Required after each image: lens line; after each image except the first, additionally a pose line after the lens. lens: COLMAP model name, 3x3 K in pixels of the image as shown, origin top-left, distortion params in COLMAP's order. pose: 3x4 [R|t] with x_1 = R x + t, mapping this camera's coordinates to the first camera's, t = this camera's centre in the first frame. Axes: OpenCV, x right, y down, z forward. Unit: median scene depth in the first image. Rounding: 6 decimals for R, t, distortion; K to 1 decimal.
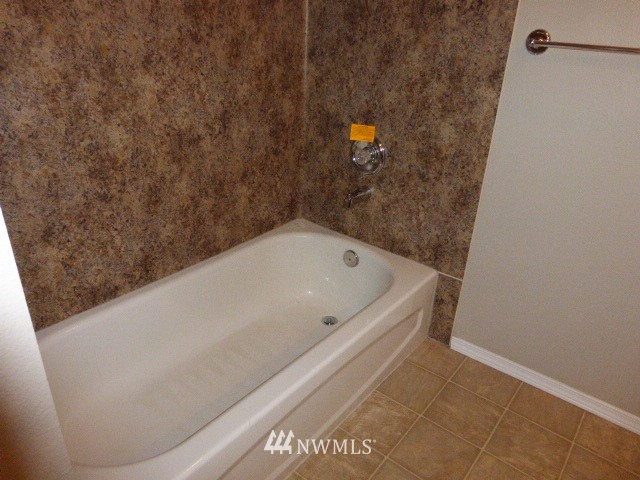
lens RADIAL K [[478.0, 0, 319.4], [0, 478.0, 242.7], [0, 0, 1]] dist [-0.007302, 0.000923]
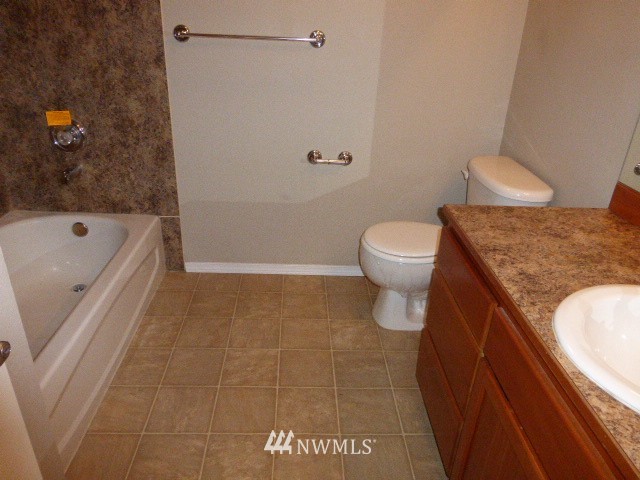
lens RADIAL K [[478.0, 0, 320.1], [0, 478.0, 239.4], [0, 0, 1]] dist [-0.007302, 0.000923]
pose [[0.751008, -0.290427, 0.592991, -0.207291], [0.286010, 0.952534, 0.104295, 0.112440], [-0.595134, 0.091275, 0.798426, -0.273567]]
